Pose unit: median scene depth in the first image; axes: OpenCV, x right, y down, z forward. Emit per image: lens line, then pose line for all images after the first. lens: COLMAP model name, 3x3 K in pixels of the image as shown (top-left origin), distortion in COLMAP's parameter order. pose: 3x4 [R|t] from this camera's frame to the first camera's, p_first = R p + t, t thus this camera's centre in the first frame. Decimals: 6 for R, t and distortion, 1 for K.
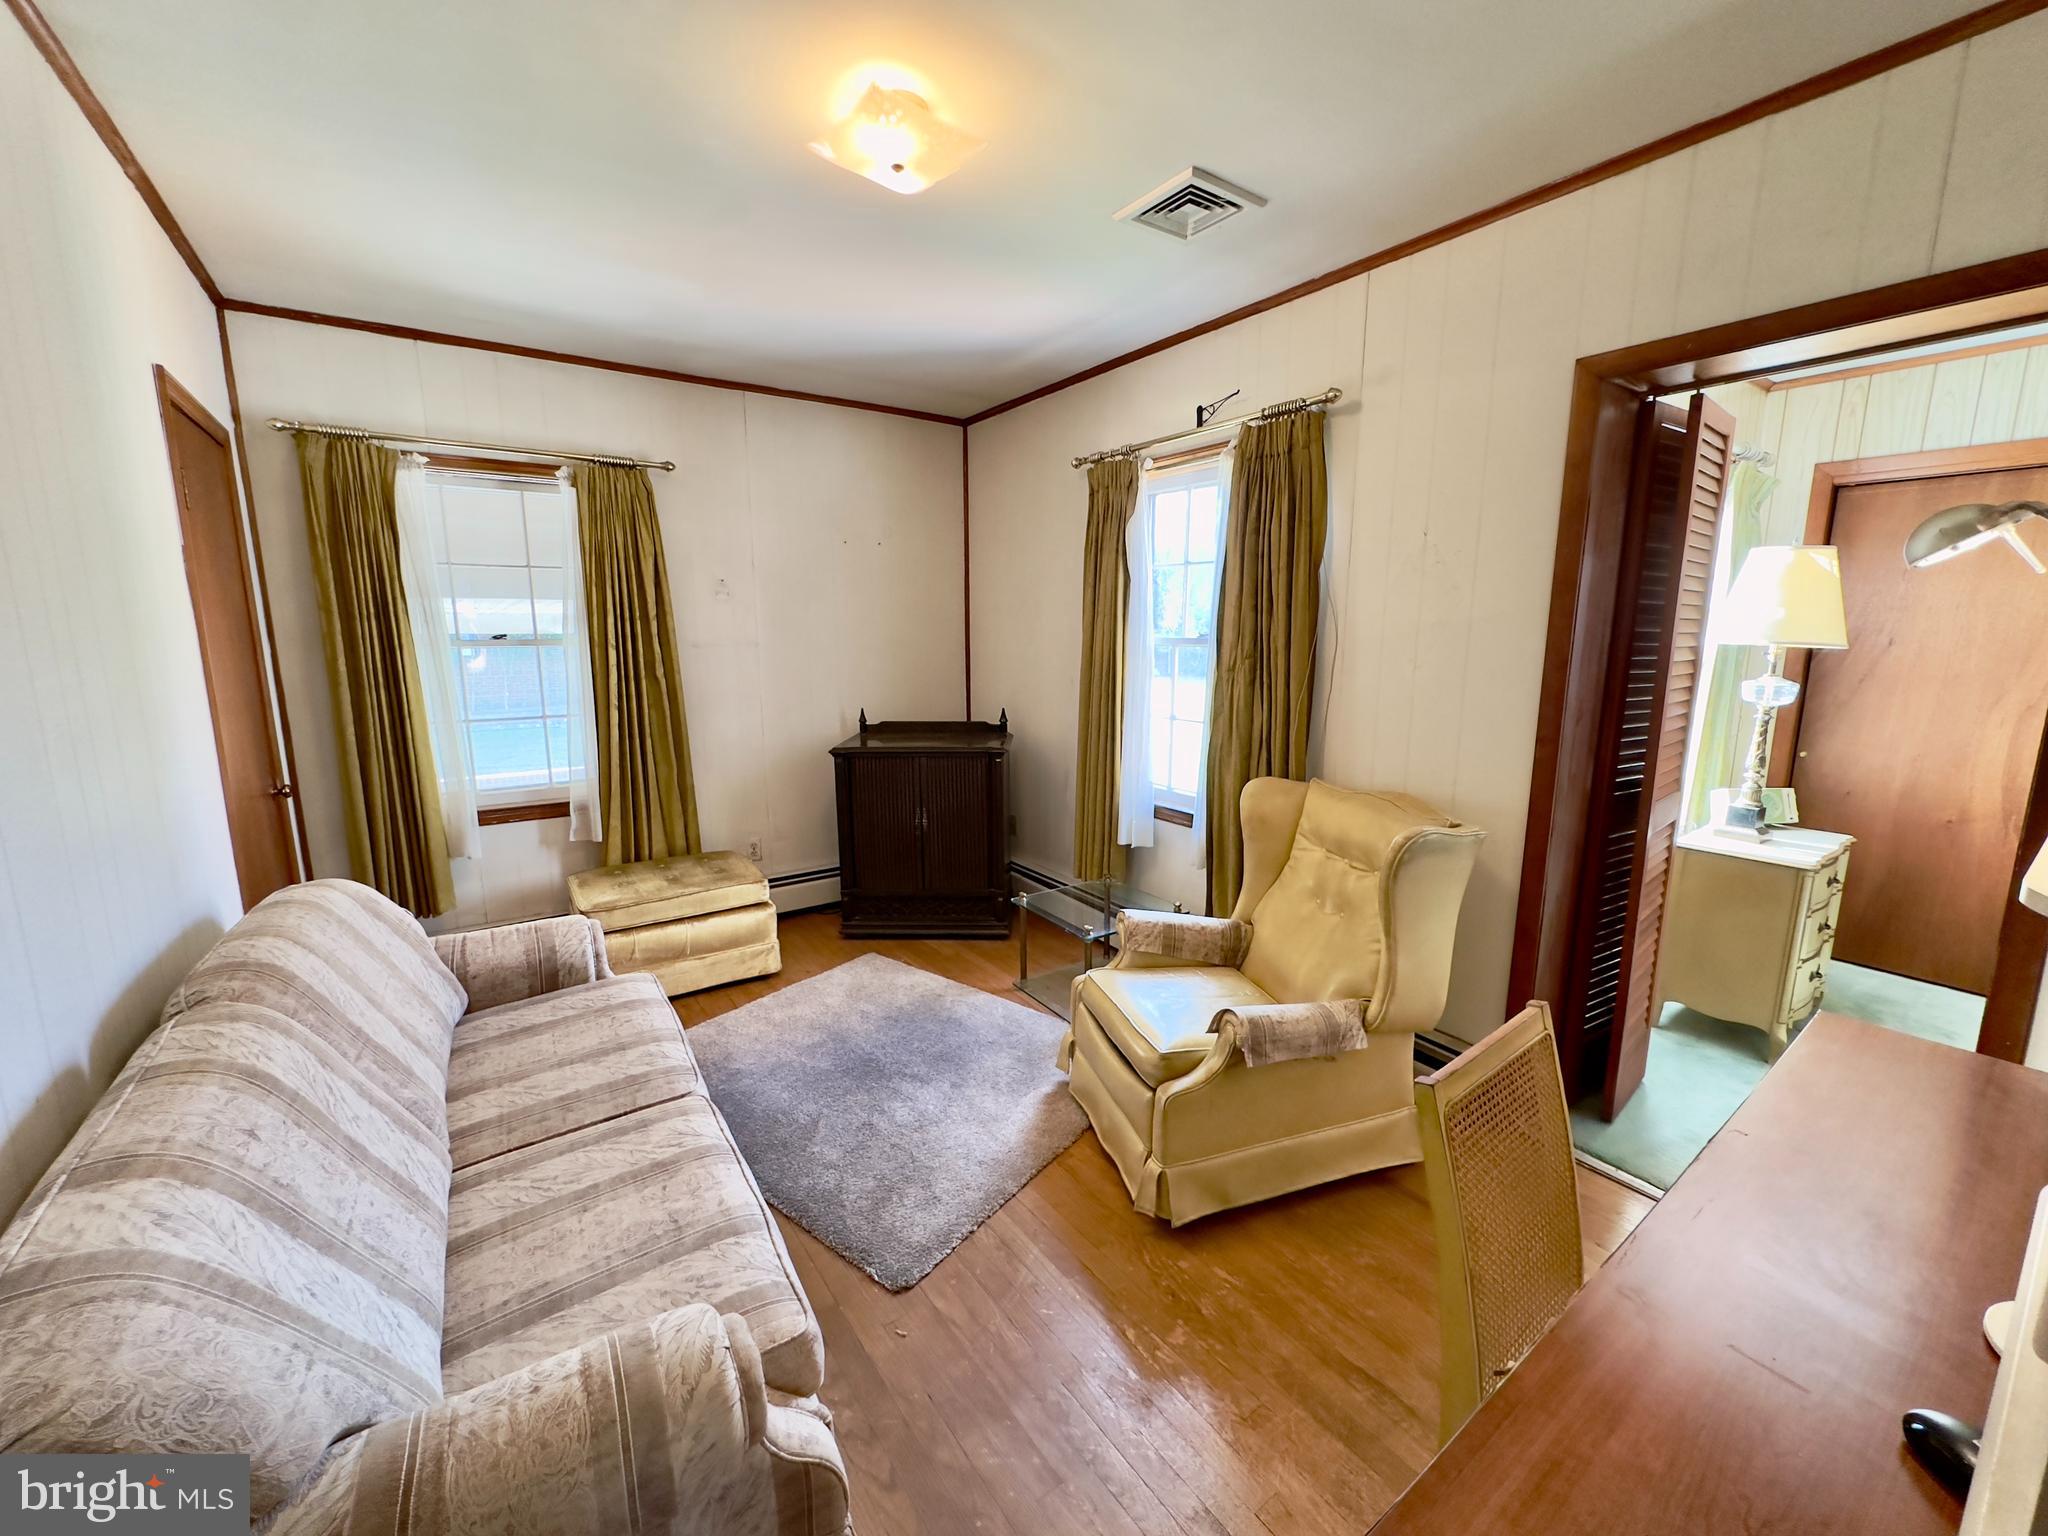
lens RADIAL K [[814.6, 0, 1027.7], [0, 814.6, 768.5], [0, 0, 1]] dist [-0.002332, 0.000238]
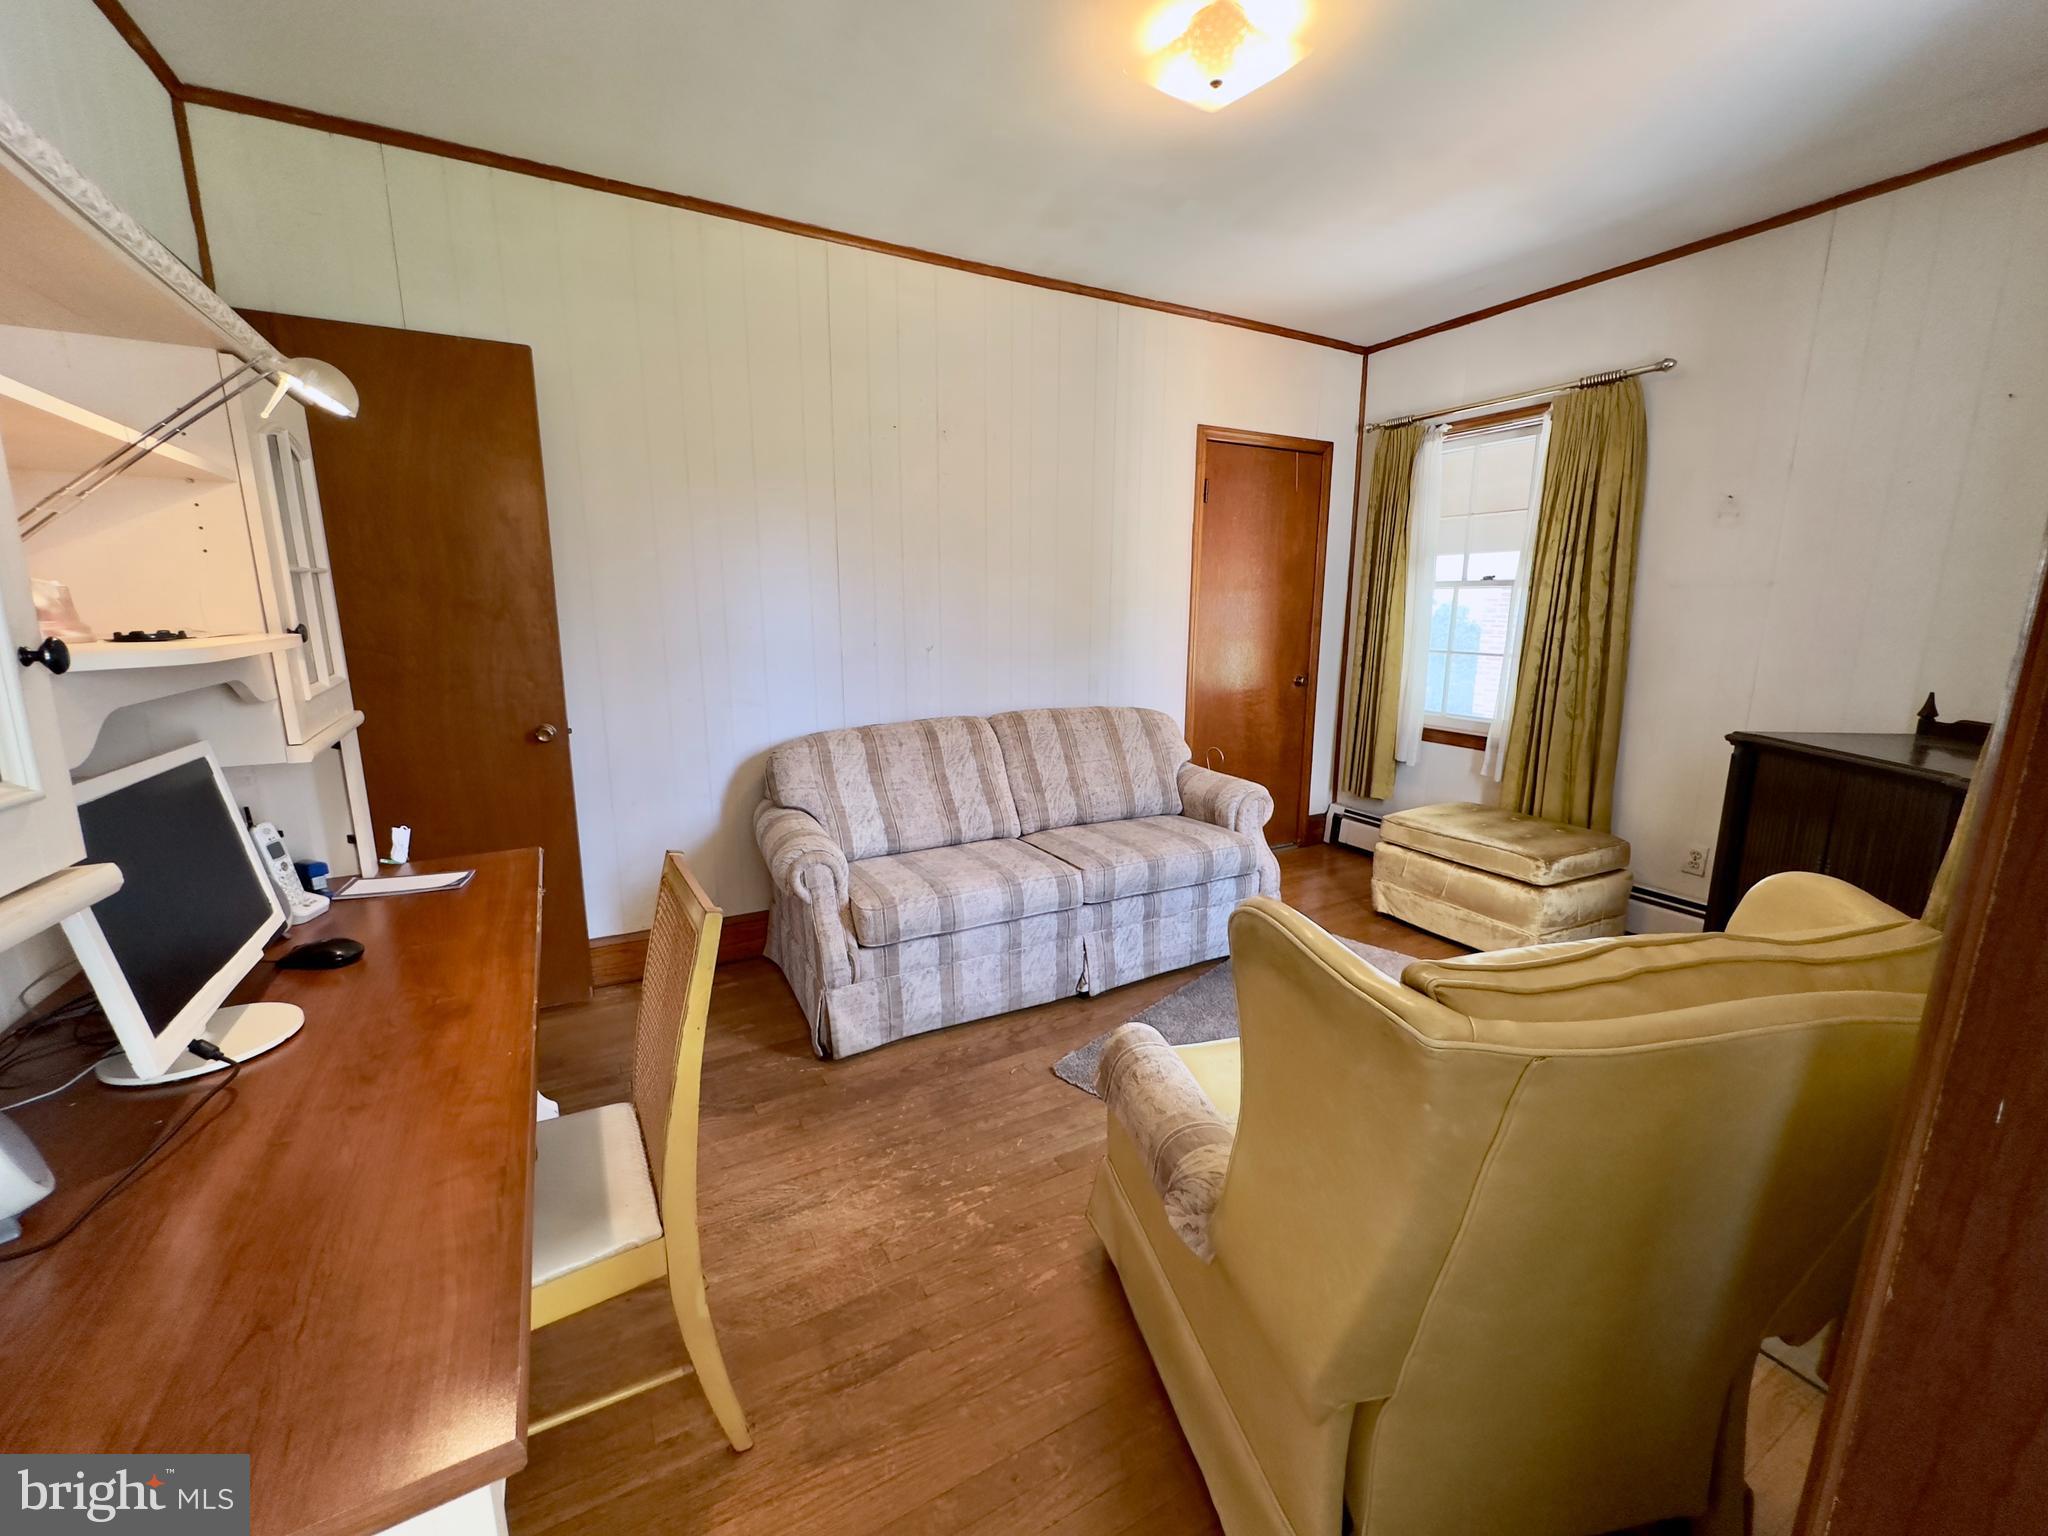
lens RADIAL K [[814.6, 0, 1021.5], [0, 814.6, 769.6], [0, 0, 1]] dist [-0.002332, 0.000238]
pose [[-0.115605, 0.197272, -0.973509, 0.551331], [-0.172159, 0.961267, 0.215236, -0.042613], [0.978262, 0.192480, -0.077165, 0.529768]]
